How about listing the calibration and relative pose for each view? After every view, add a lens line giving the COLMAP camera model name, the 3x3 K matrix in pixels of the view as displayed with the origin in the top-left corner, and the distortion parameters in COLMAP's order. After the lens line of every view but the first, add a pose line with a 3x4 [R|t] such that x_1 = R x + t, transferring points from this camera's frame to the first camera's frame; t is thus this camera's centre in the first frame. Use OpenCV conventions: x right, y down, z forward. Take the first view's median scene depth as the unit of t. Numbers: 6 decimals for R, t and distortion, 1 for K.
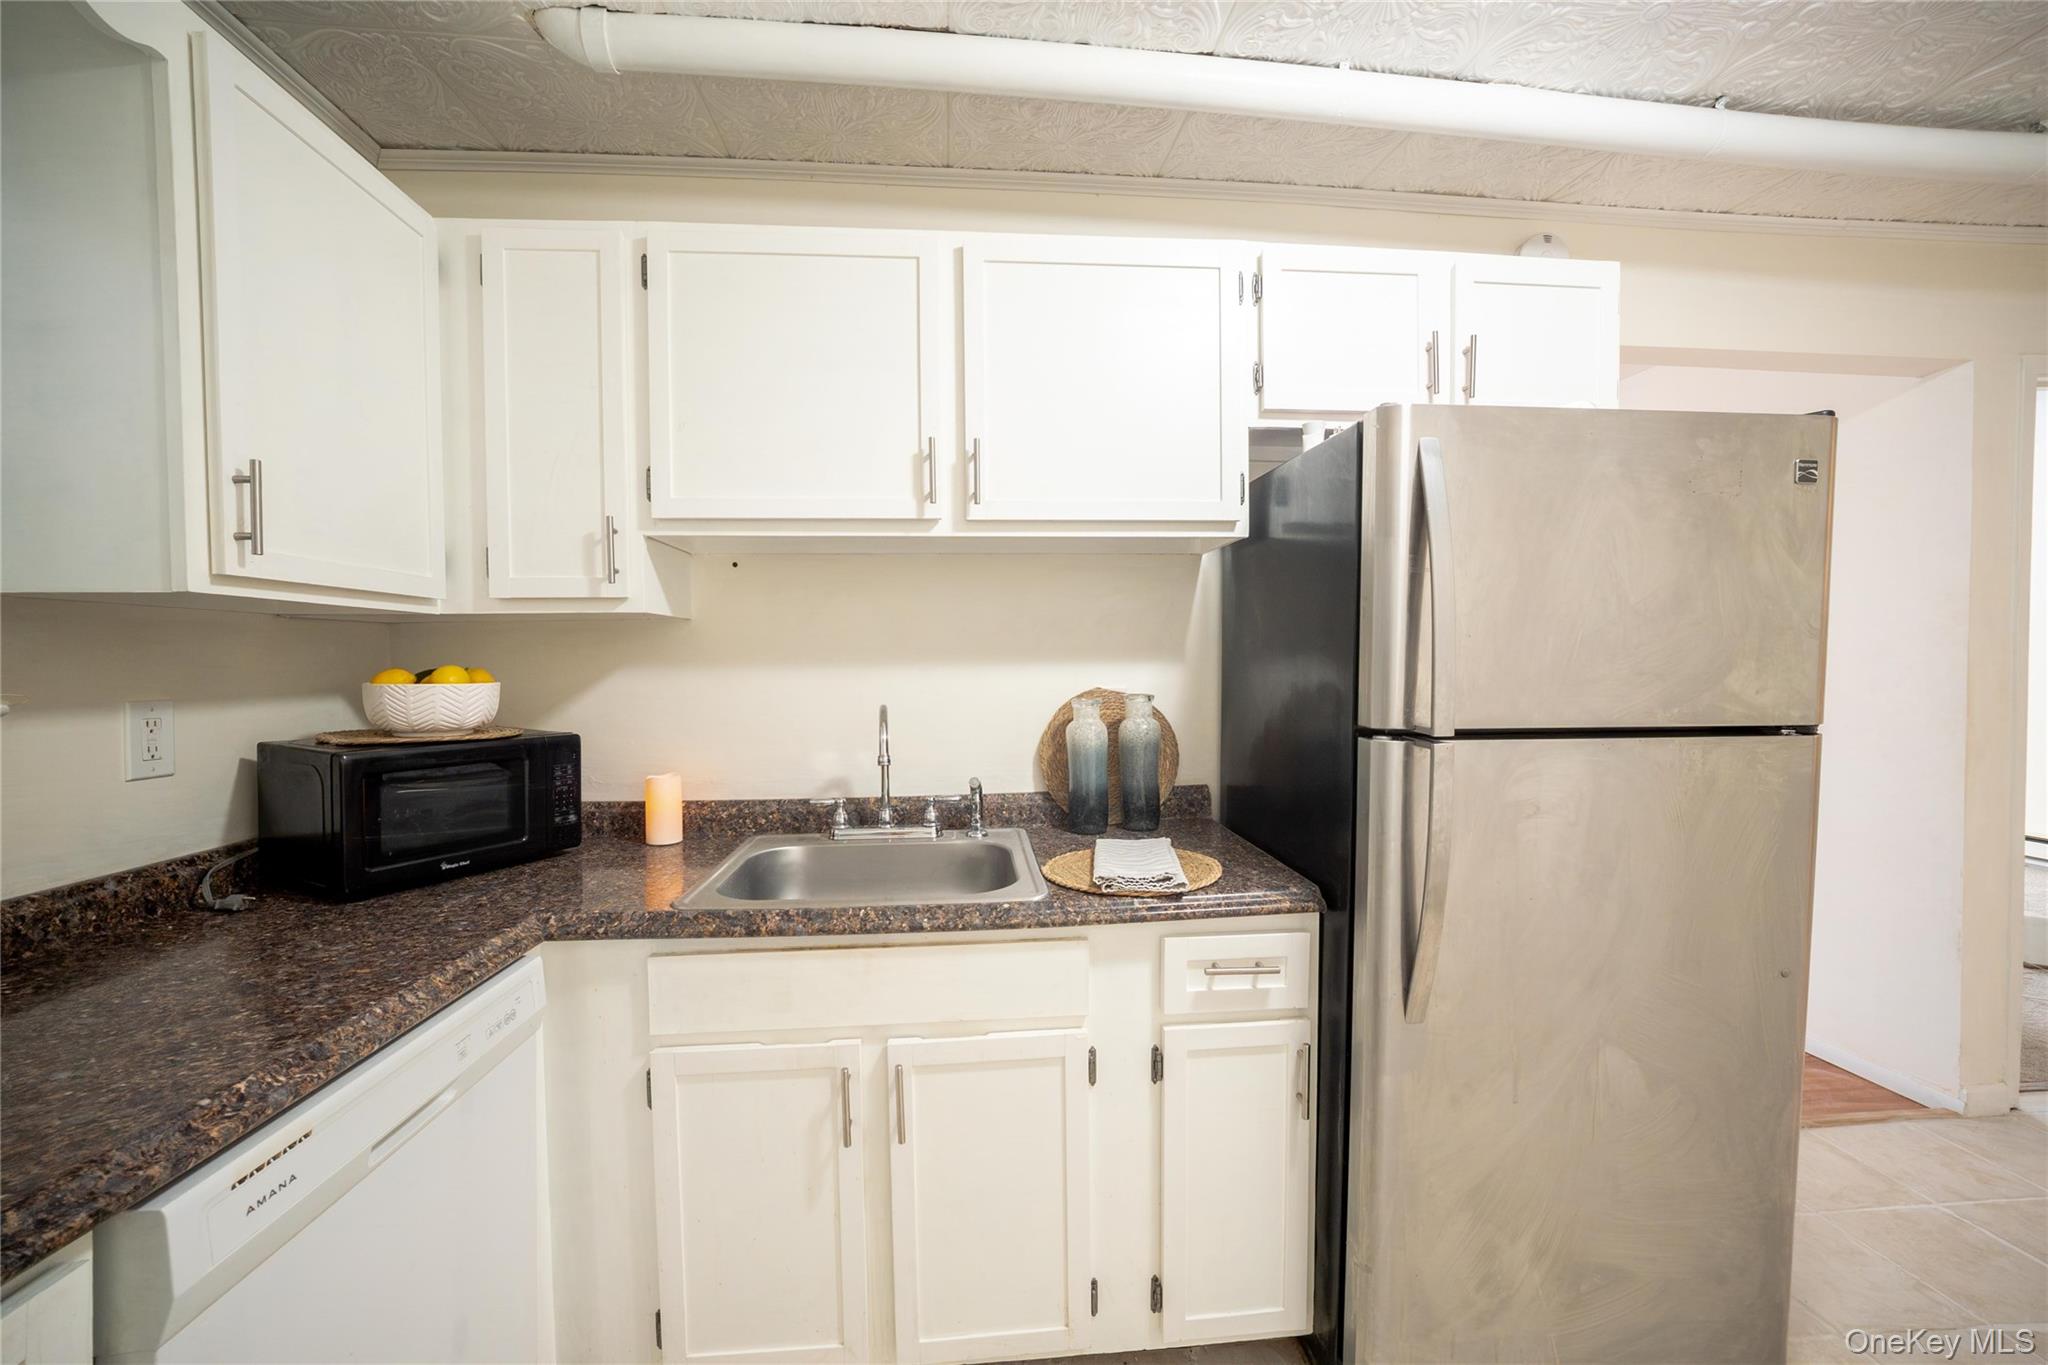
lens RADIAL K [[817.9, 0, 1020.6], [0, 817.9, 686.1], [0, 0, 1]] dist [-0.023524, 0.006203]
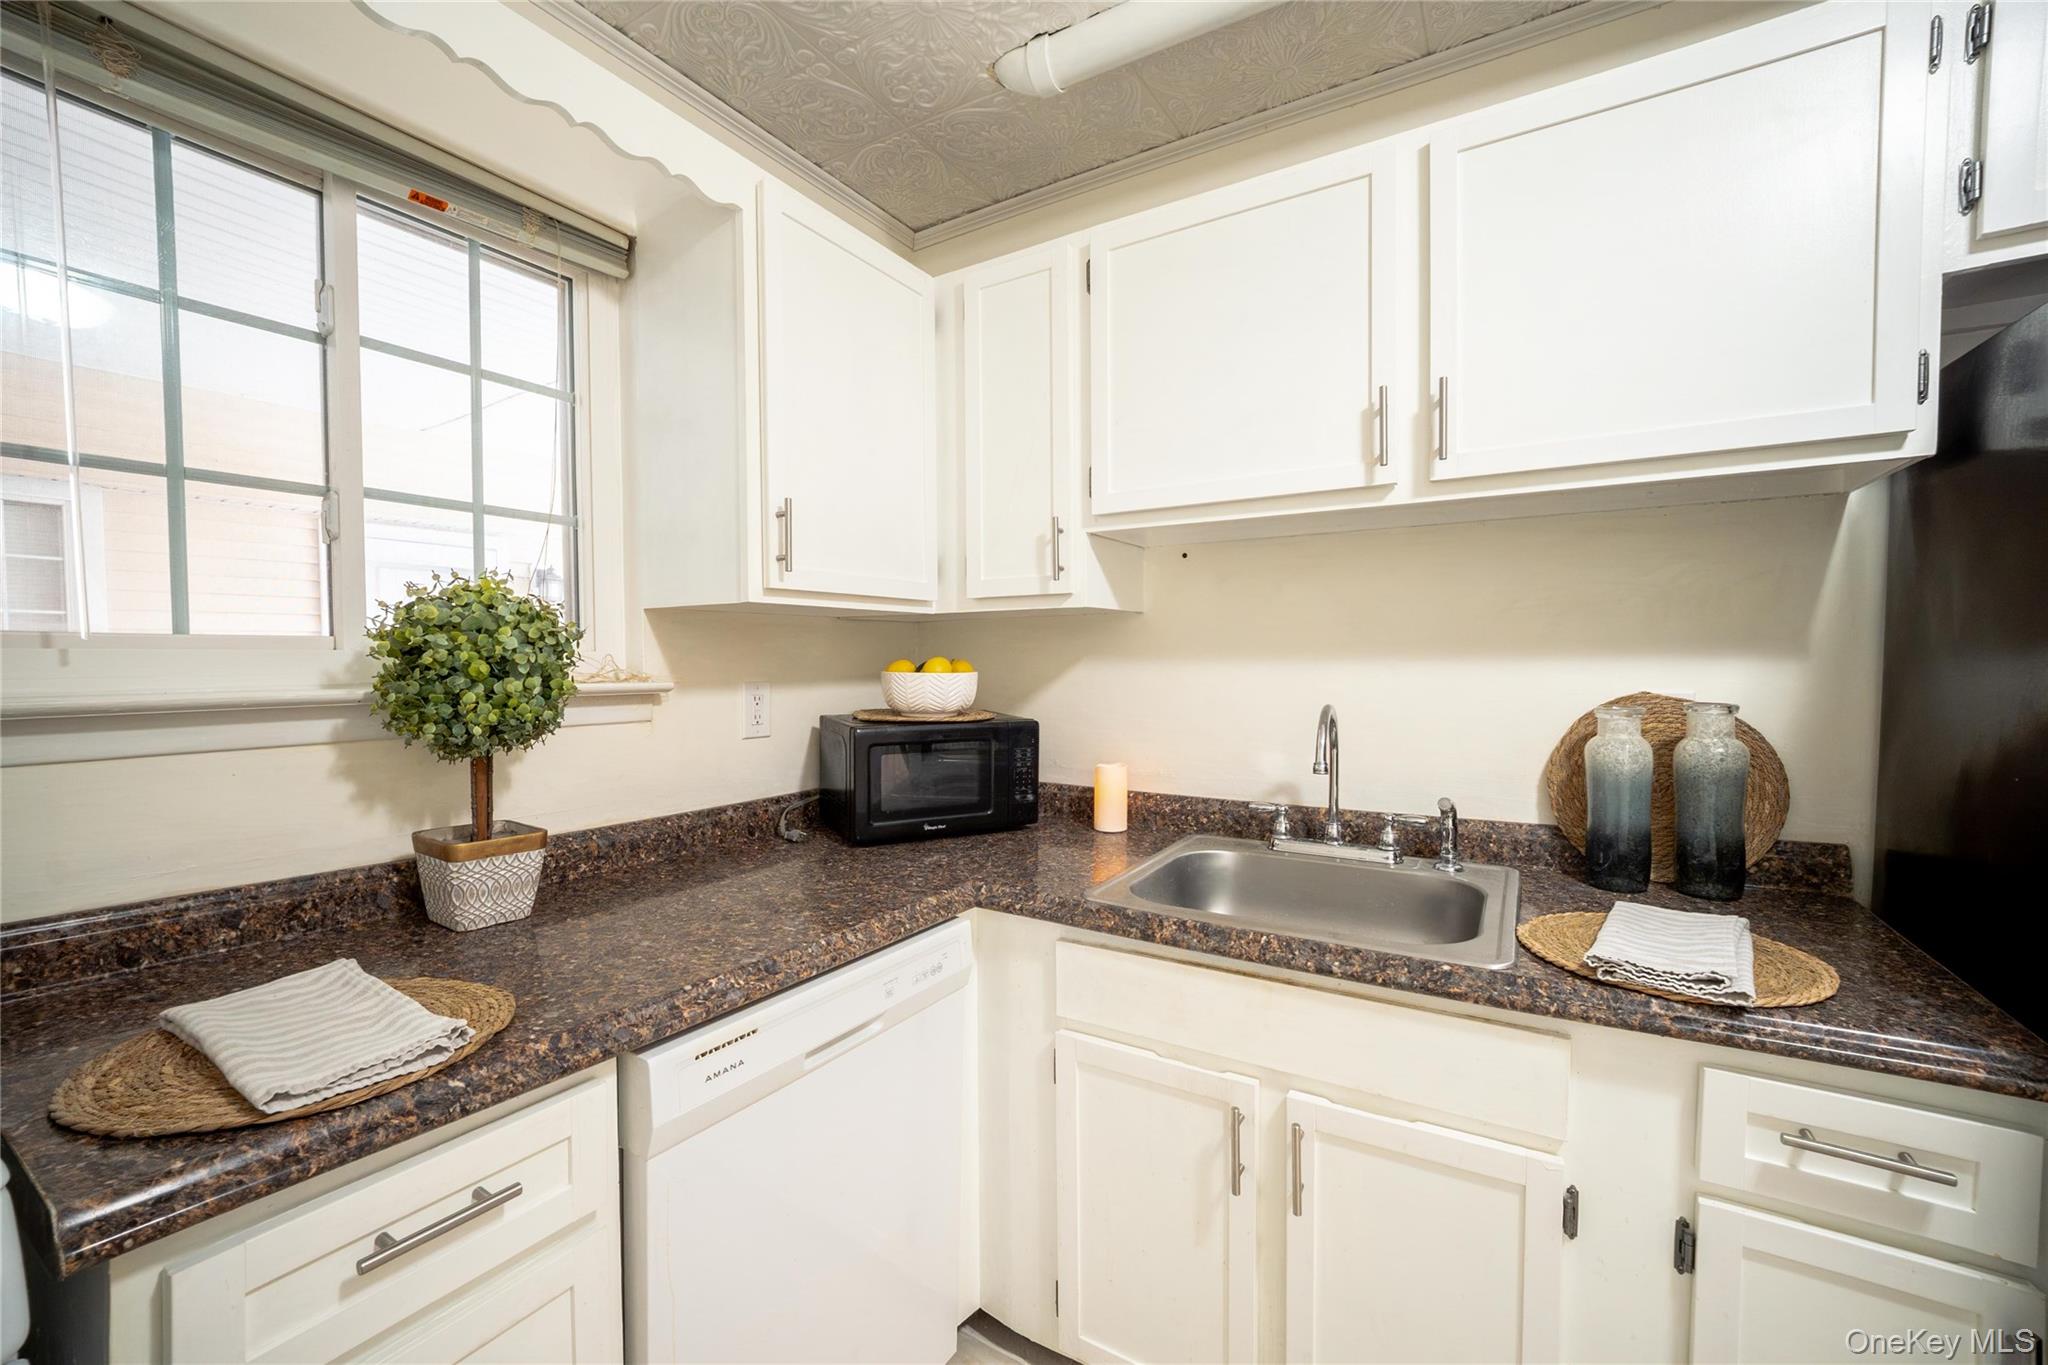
lens RADIAL K [[817.9, 0, 1020.6], [0, 817.9, 686.1], [0, 0, 1]] dist [-0.023524, 0.006203]
pose [[0.803697, 0.025262, -0.594503, 0.108757], [-0.019364, 0.999680, 0.016301, -0.005777], [0.594724, -0.001589, 0.803928, 0.130534]]
